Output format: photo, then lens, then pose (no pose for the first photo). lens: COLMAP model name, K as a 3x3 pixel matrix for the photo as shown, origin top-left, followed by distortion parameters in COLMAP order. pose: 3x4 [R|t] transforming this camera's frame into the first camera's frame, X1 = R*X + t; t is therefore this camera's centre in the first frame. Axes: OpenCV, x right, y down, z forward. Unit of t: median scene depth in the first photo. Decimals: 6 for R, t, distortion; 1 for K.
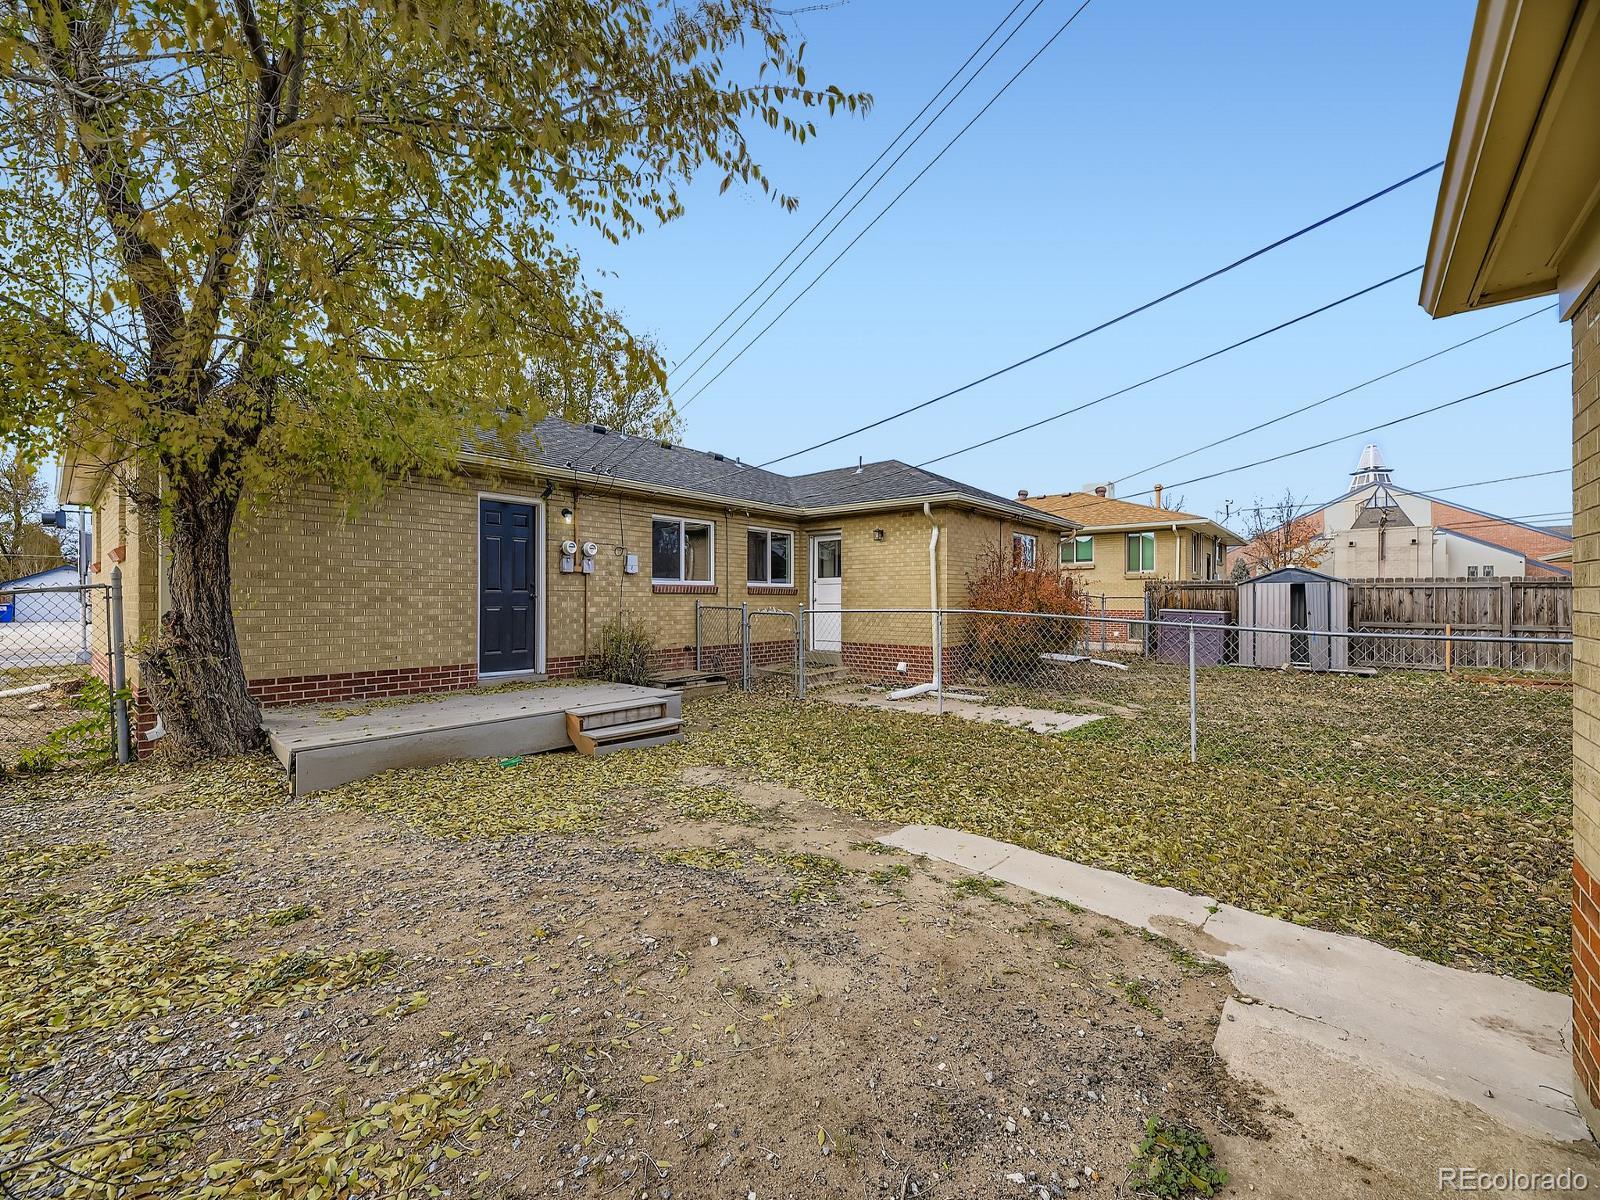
lens RADIAL K [[644.9, 0, 796.1], [0, 644.9, 598.6], [0, 0, 1]] dist [0.018154, -0.000605]
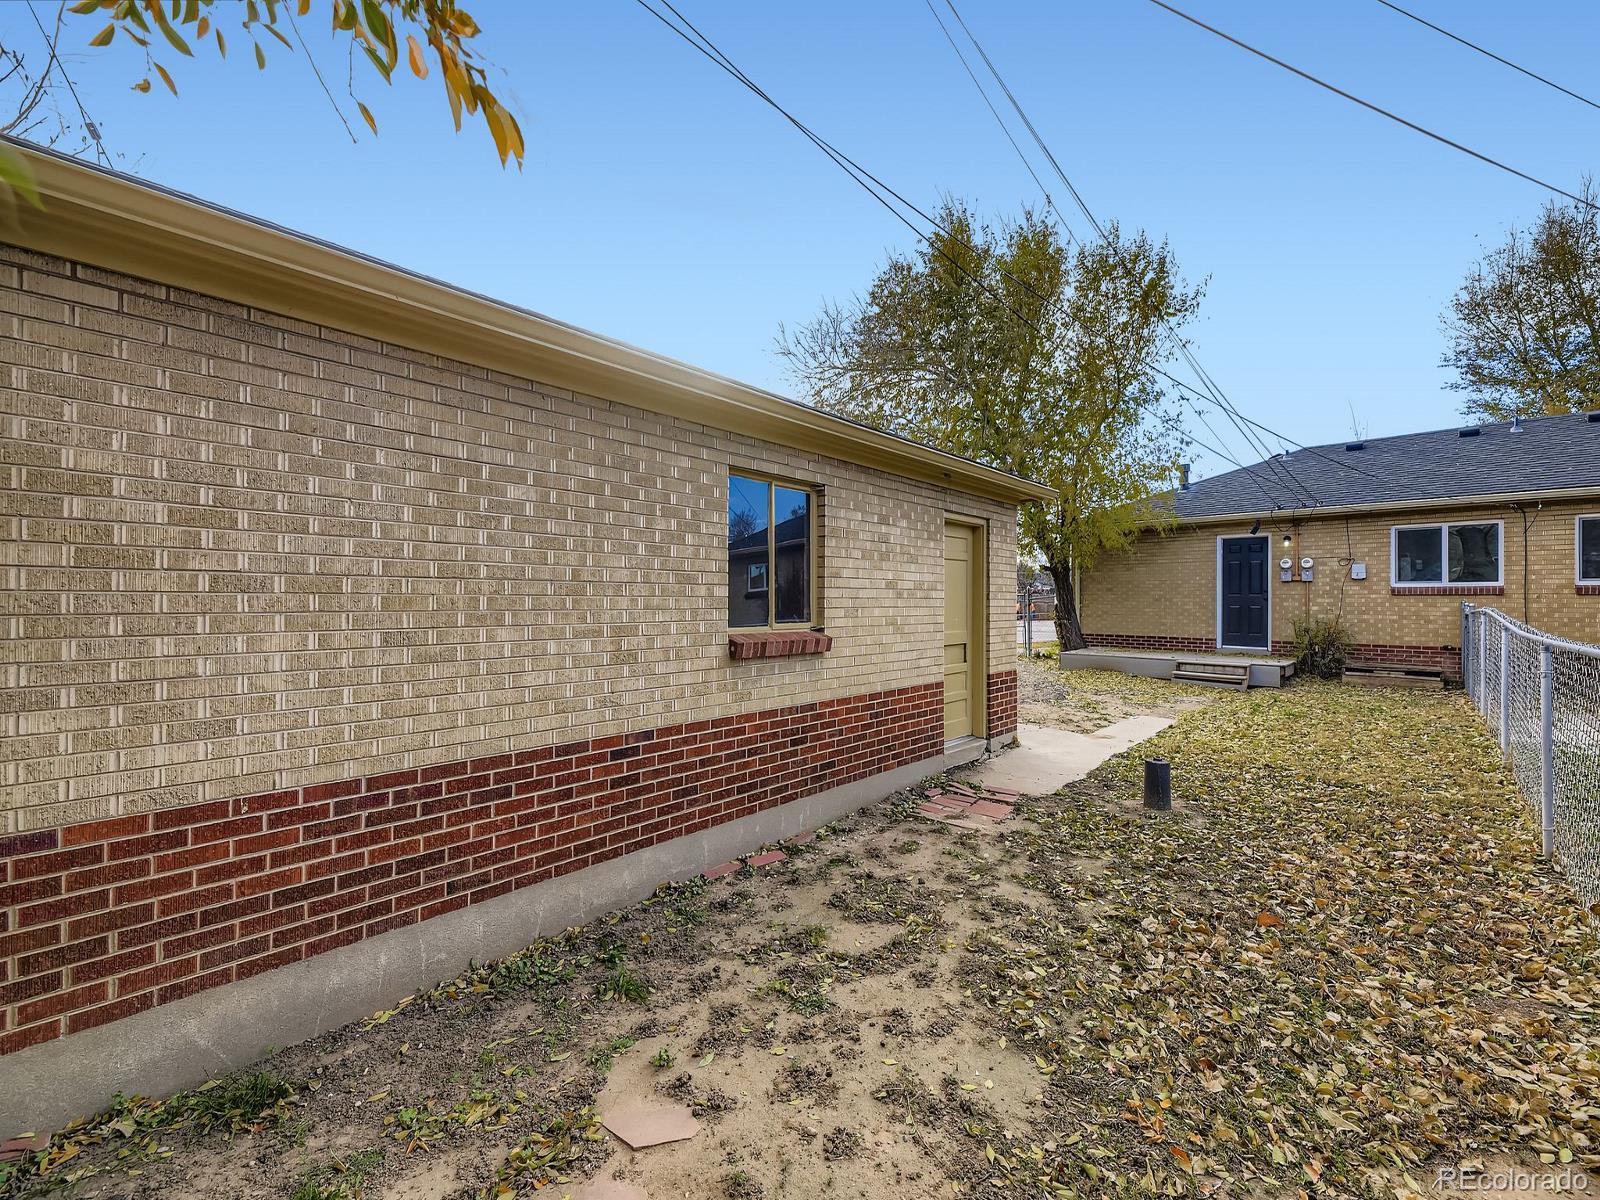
lens RADIAL K [[644.9, 0, 796.1], [0, 644.9, 598.6], [0, 0, 1]] dist [0.018154, -0.000605]
pose [[-0.036894, -0.004786, -0.999308, 1.236835], [-0.003641, 0.999983, -0.004655, 0.008768], [0.999313, 0.003466, -0.036911, -0.019927]]
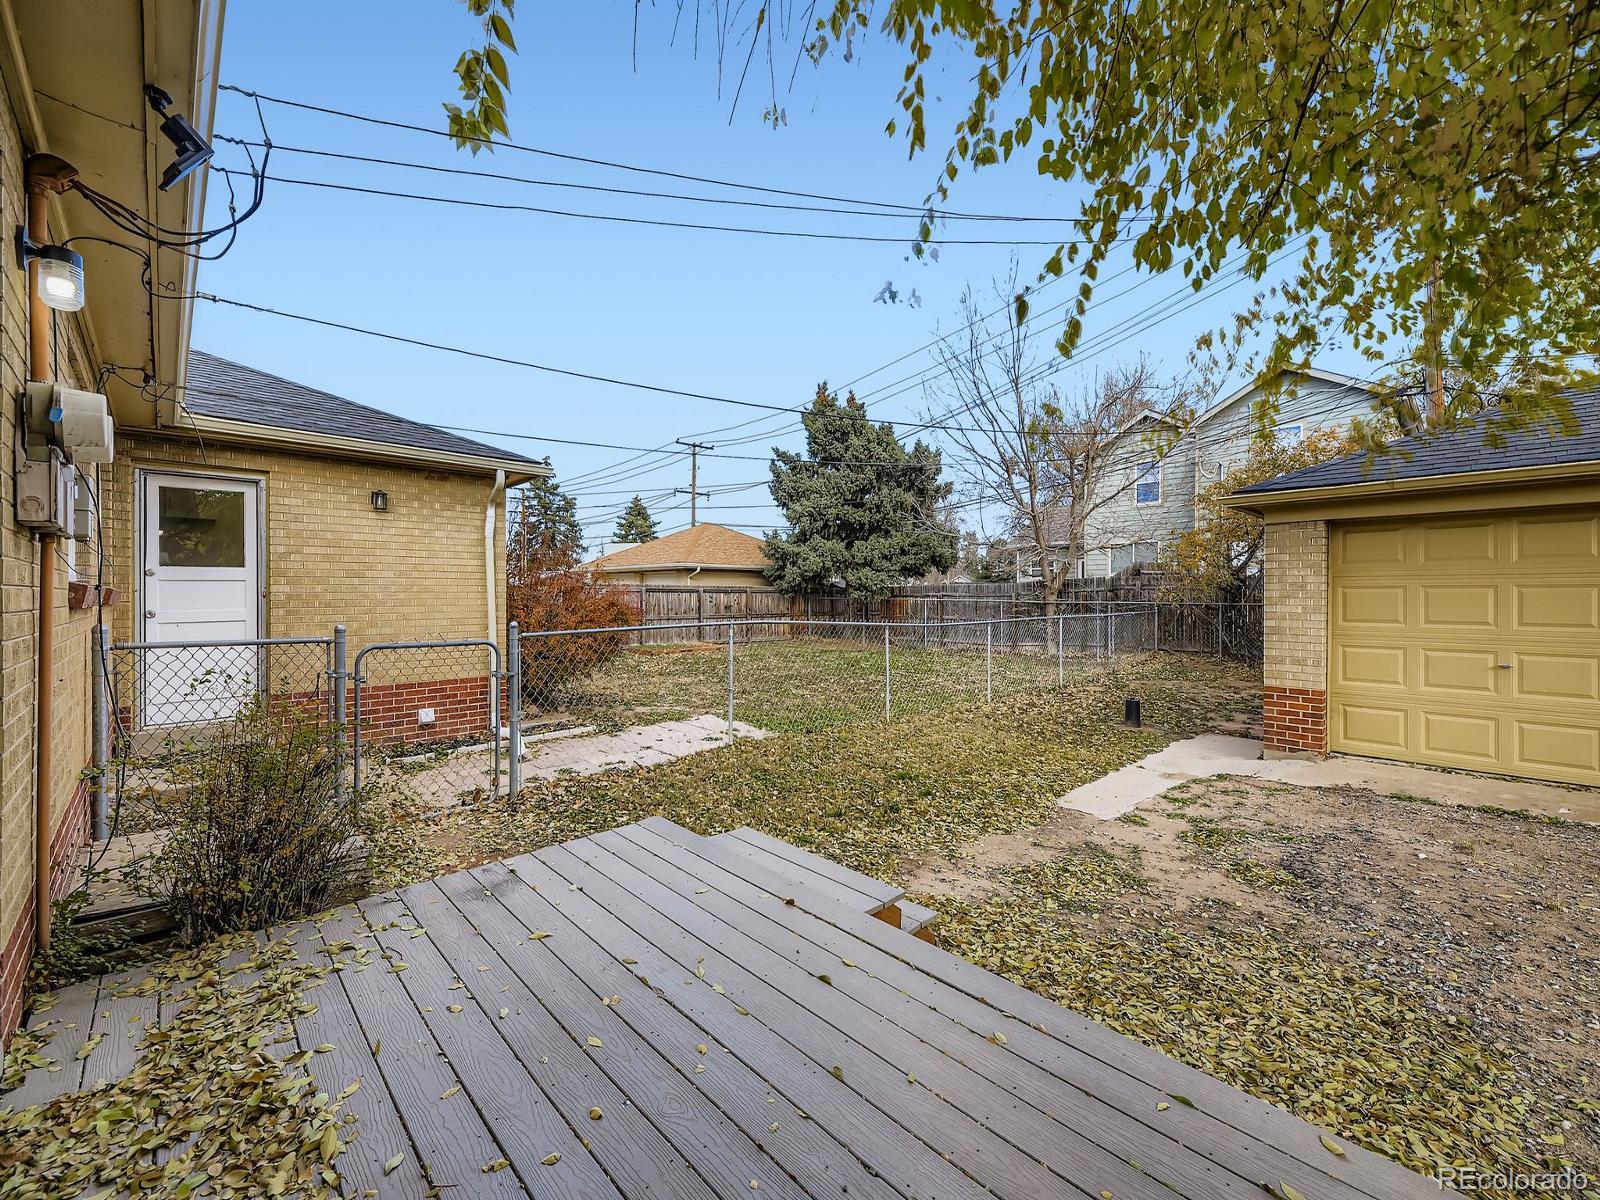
lens RADIAL K [[644.9, 0, 796.1], [0, 644.9, 598.6], [0, 0, 1]] dist [0.018154, -0.000605]
pose [[0.087231, -0.007168, 0.996162, -0.618410], [-0.003705, 0.999965, 0.007520, -0.021778], [-0.996181, -0.004347, 0.087201, 0.817782]]
